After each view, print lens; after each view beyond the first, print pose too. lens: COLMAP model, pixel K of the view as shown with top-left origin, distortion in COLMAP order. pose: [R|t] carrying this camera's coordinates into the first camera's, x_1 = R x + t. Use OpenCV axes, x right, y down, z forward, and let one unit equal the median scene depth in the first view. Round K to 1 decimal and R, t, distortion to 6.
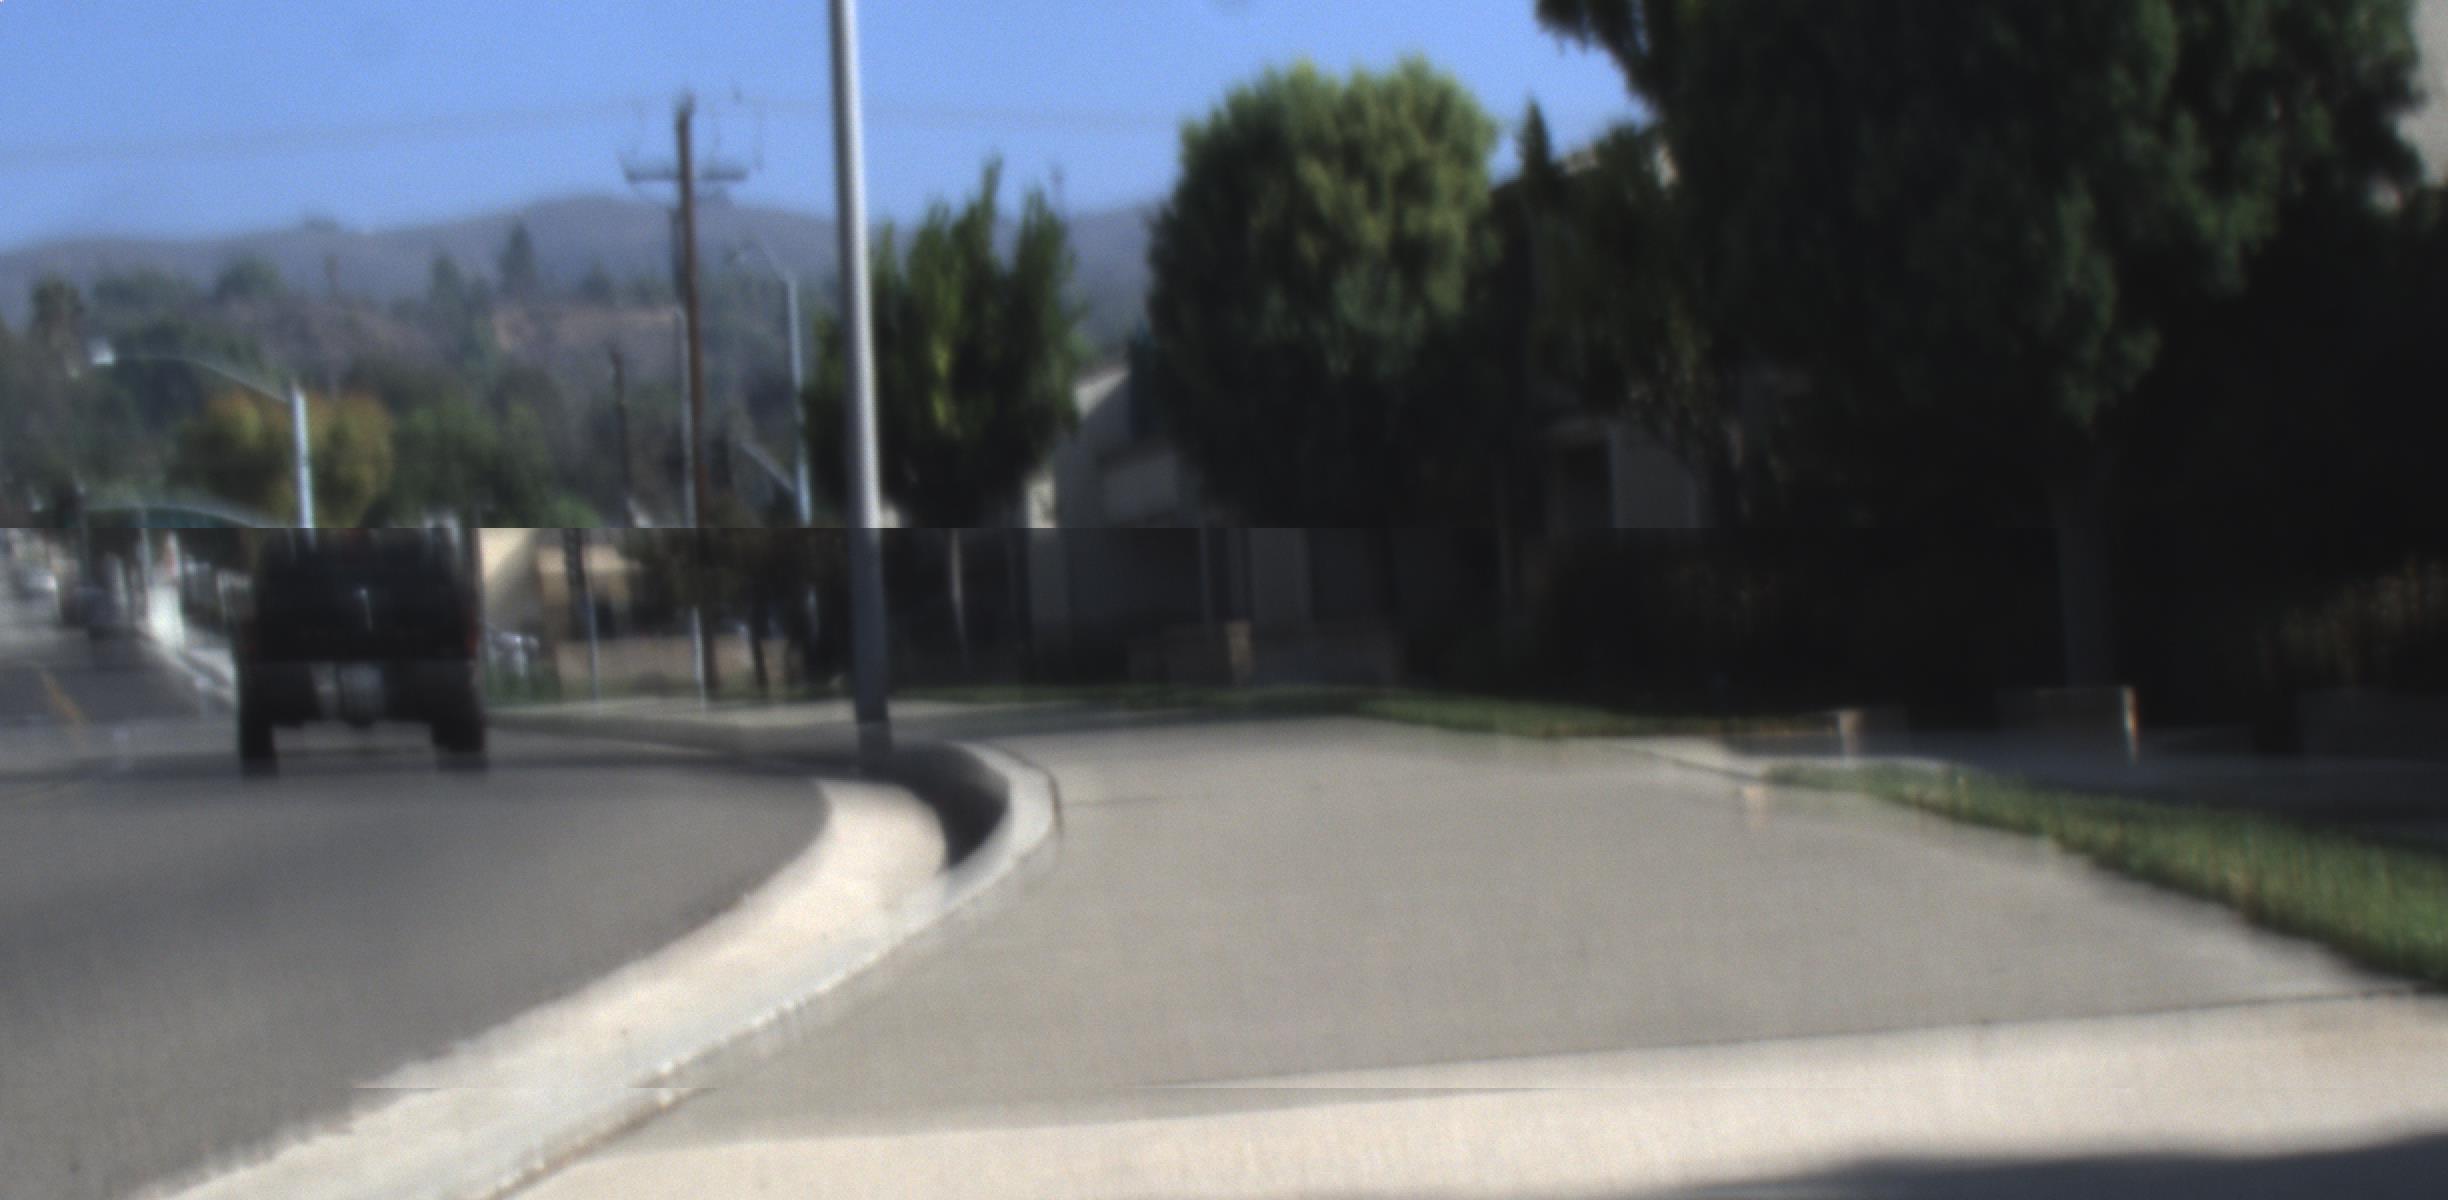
lens RADIAL K [[4792.4, 0, 1233.8], [0, 4792.4, 750.6], [0, 0, 1]] dist [-0.052302, 0.150829]
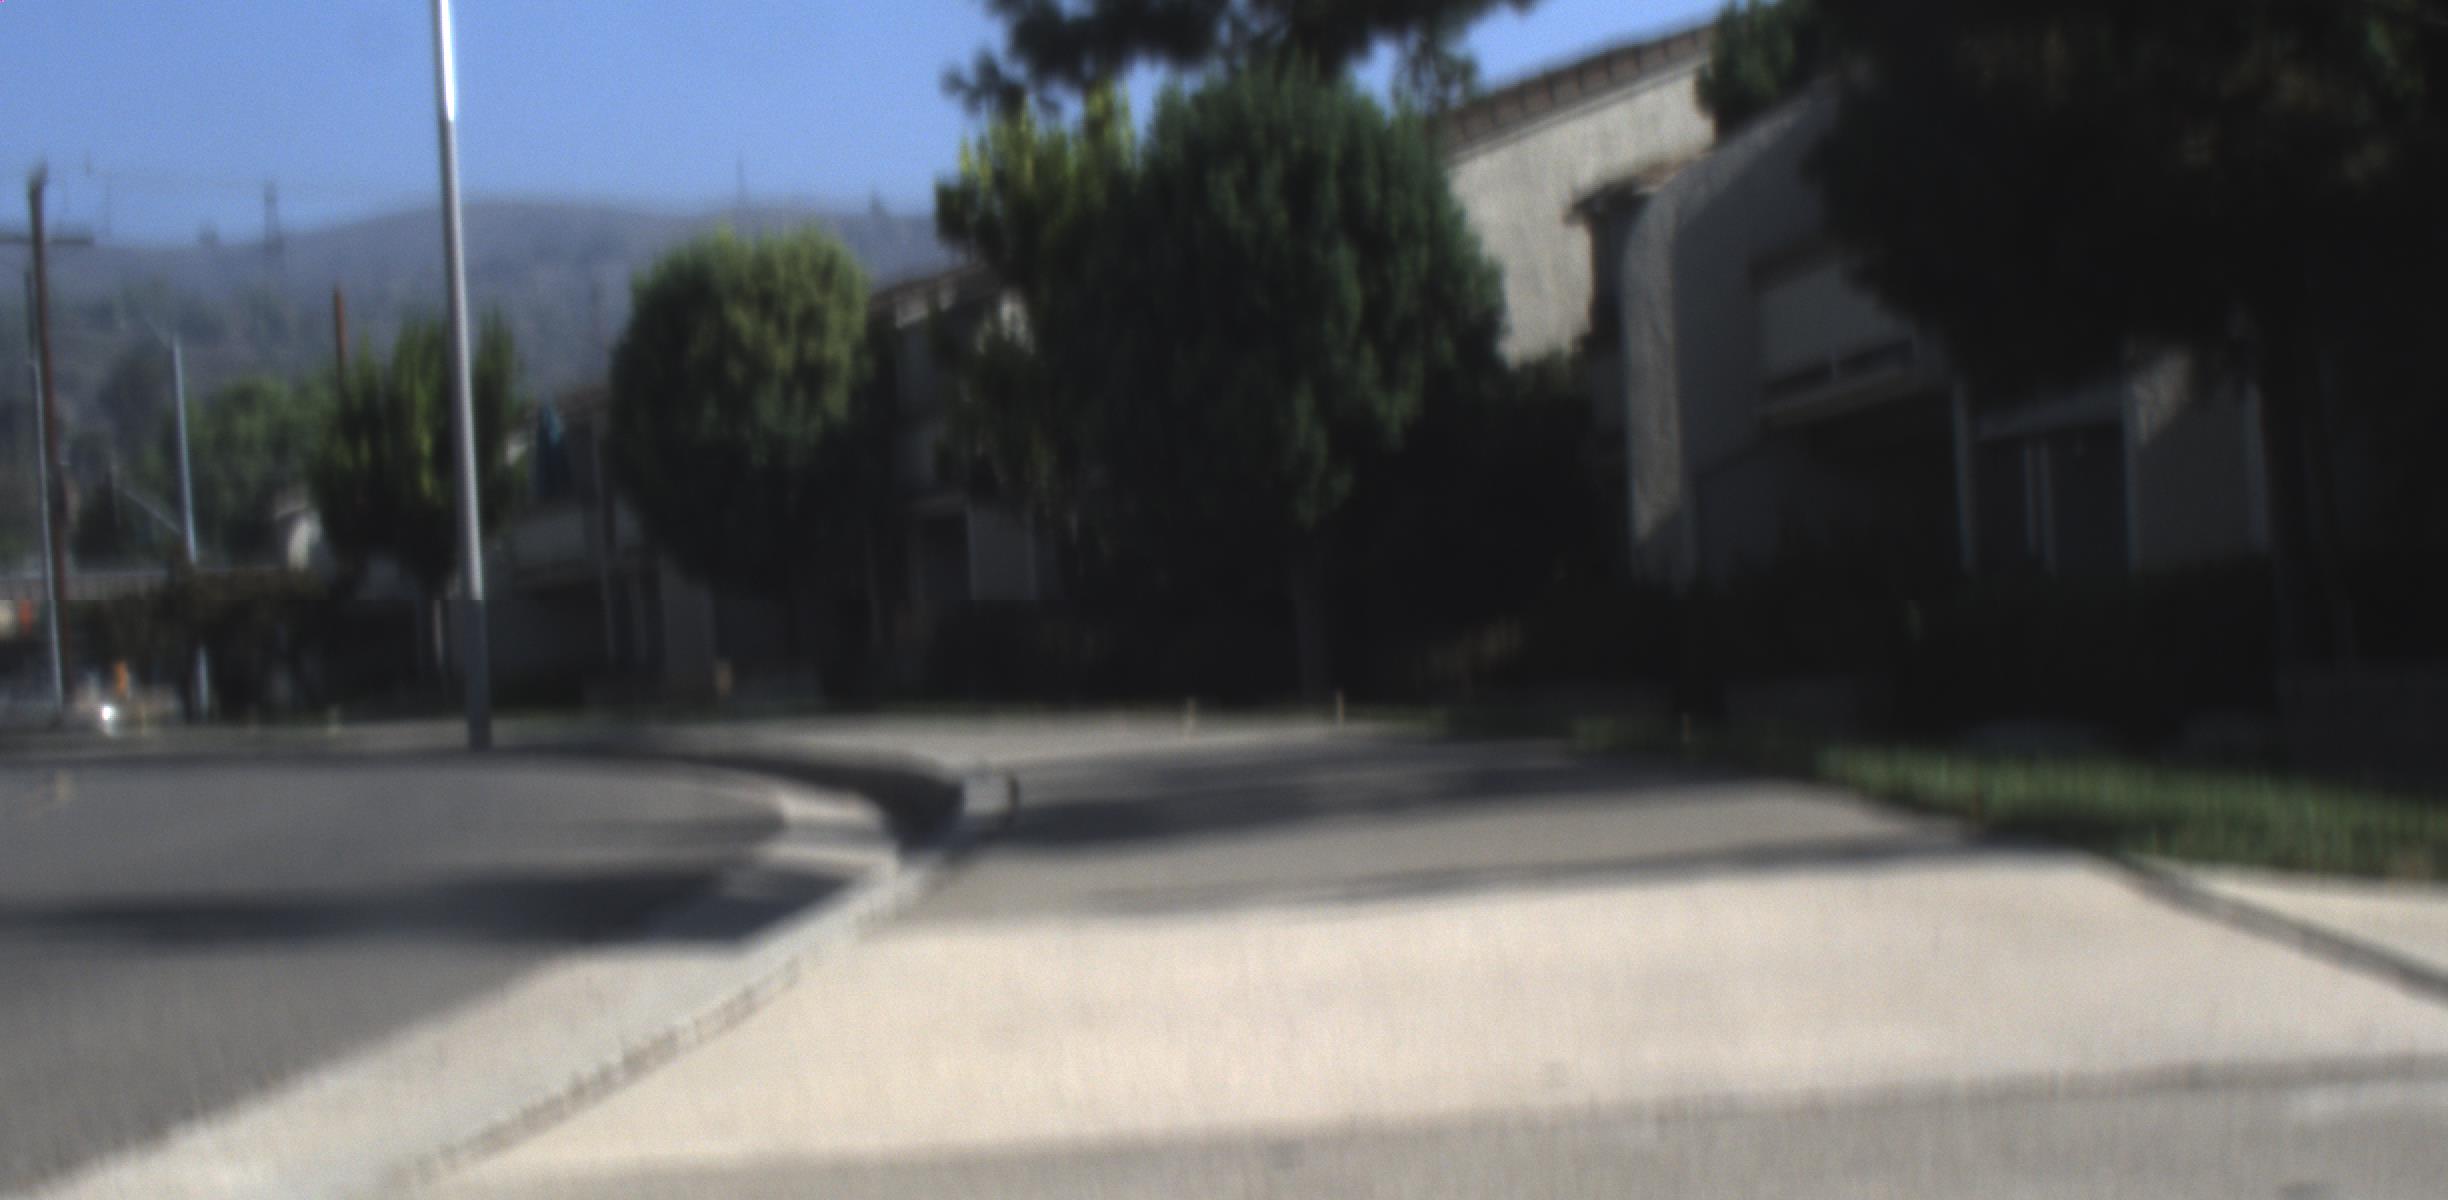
lens RADIAL K [[4792.4, 0, 1233.8], [0, 4792.4, 750.6], [0, 0, 1]] dist [-0.052302, 0.150829]
pose [[0.986633, -0.010065, 0.162646, -0.065969], [0.010648, 0.999940, -0.002710, 0.007360], [-0.162609, 0.004406, 0.986681, -0.351604]]
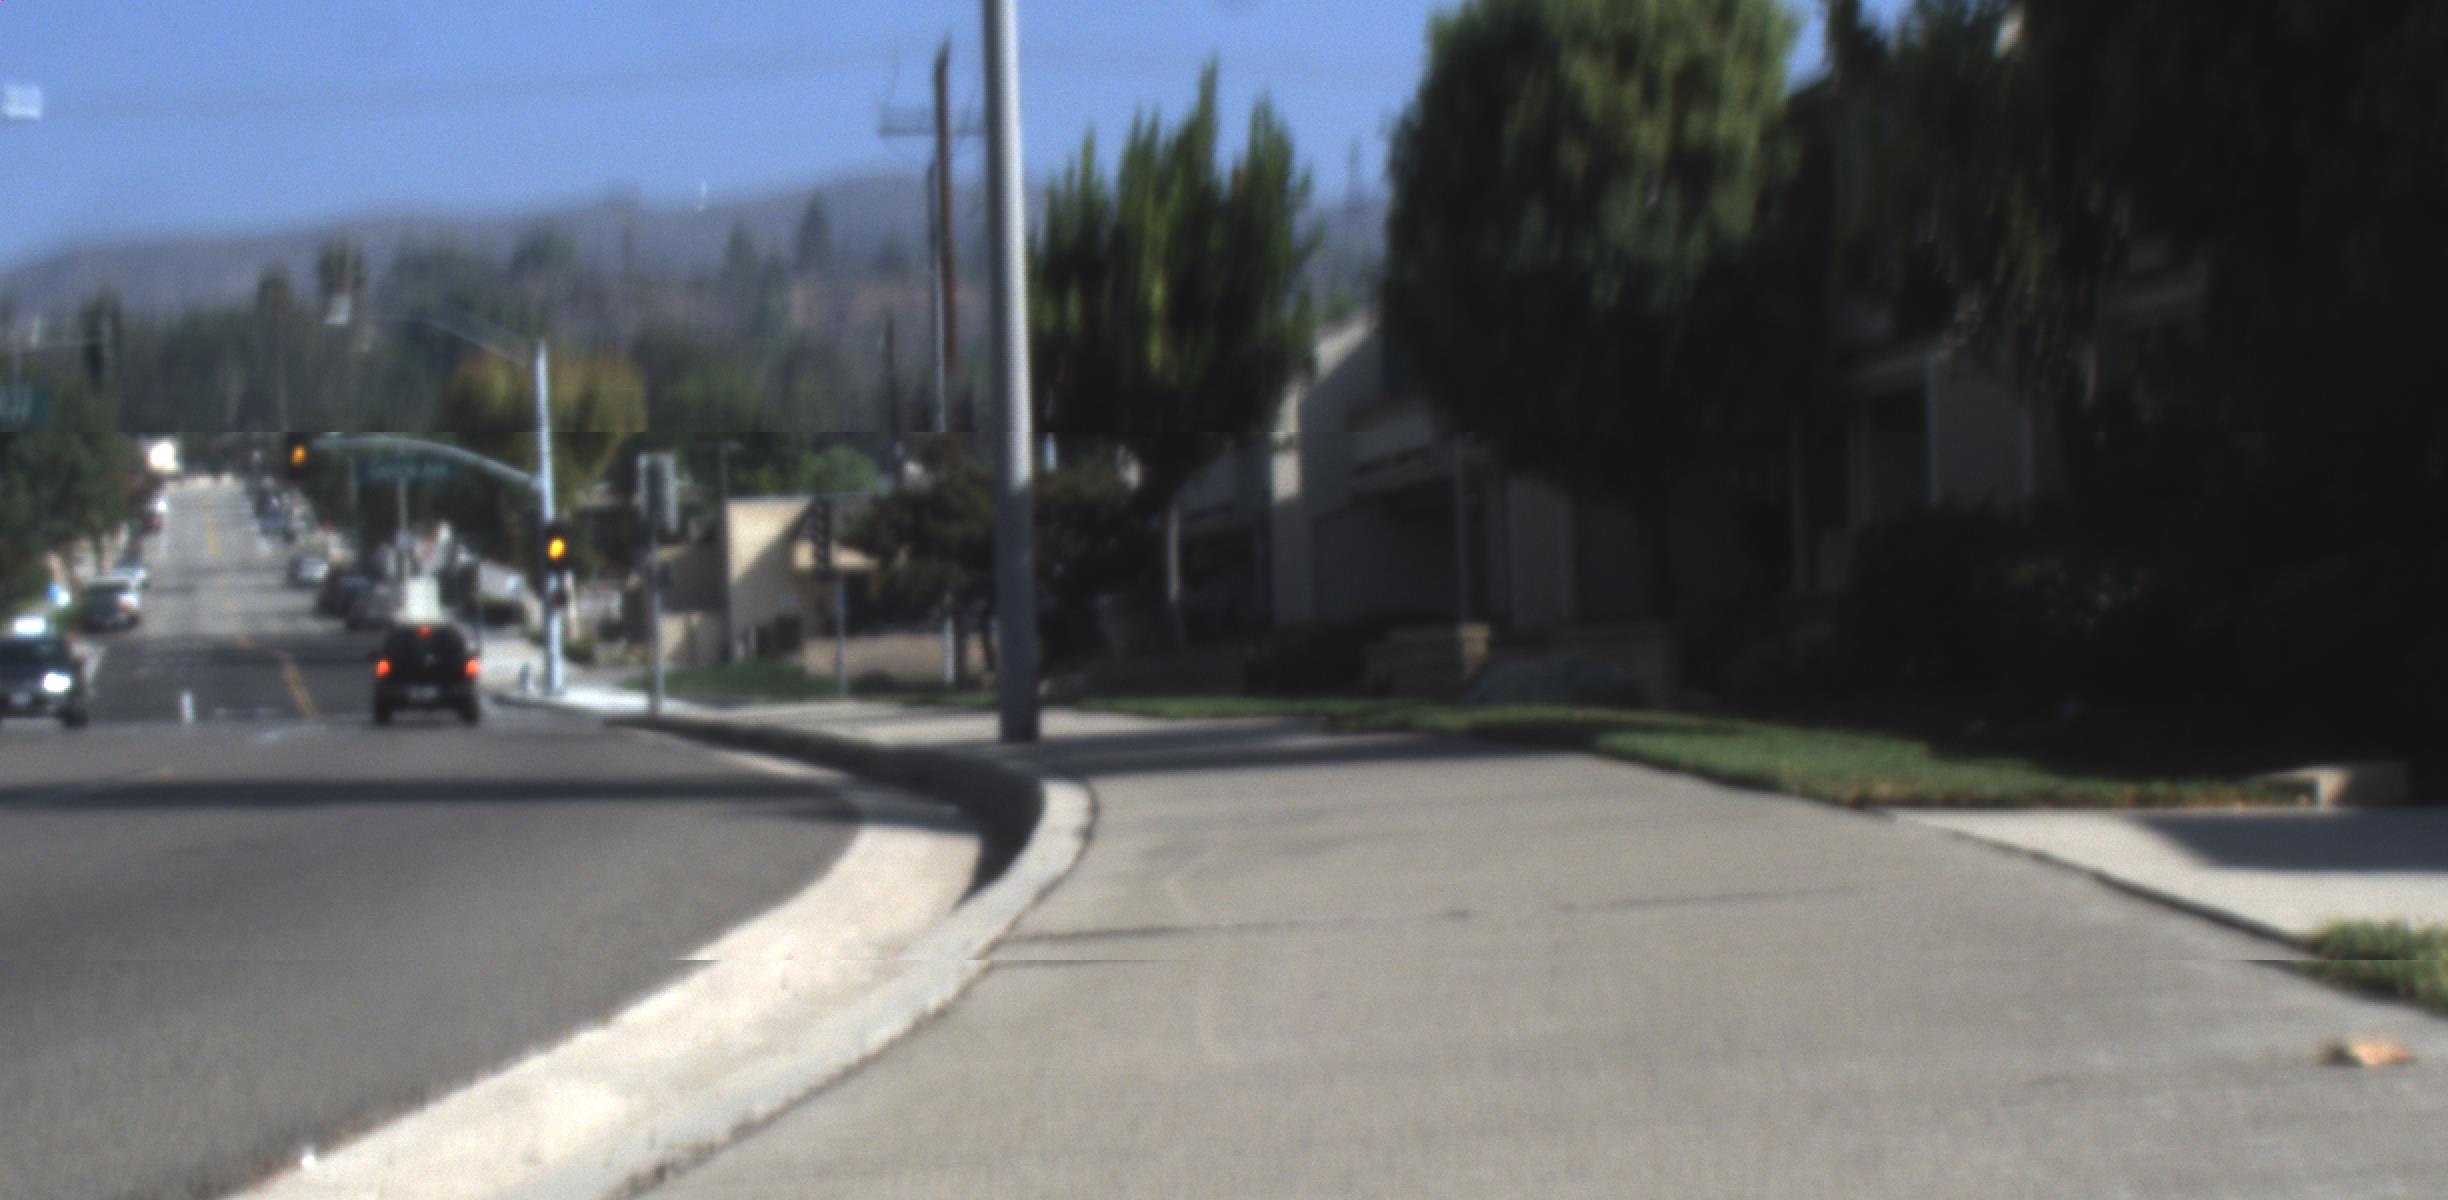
lens RADIAL K [[4792.4, 0, 1233.8], [0, 4792.4, 750.6], [0, 0, 1]] dist [-0.052302, 0.150829]
pose [[0.998030, 0.014067, -0.061140, 0.008907], [-0.013849, 0.999896, 0.003981, -0.001832], [0.061189, -0.003127, 0.998121, 0.144564]]
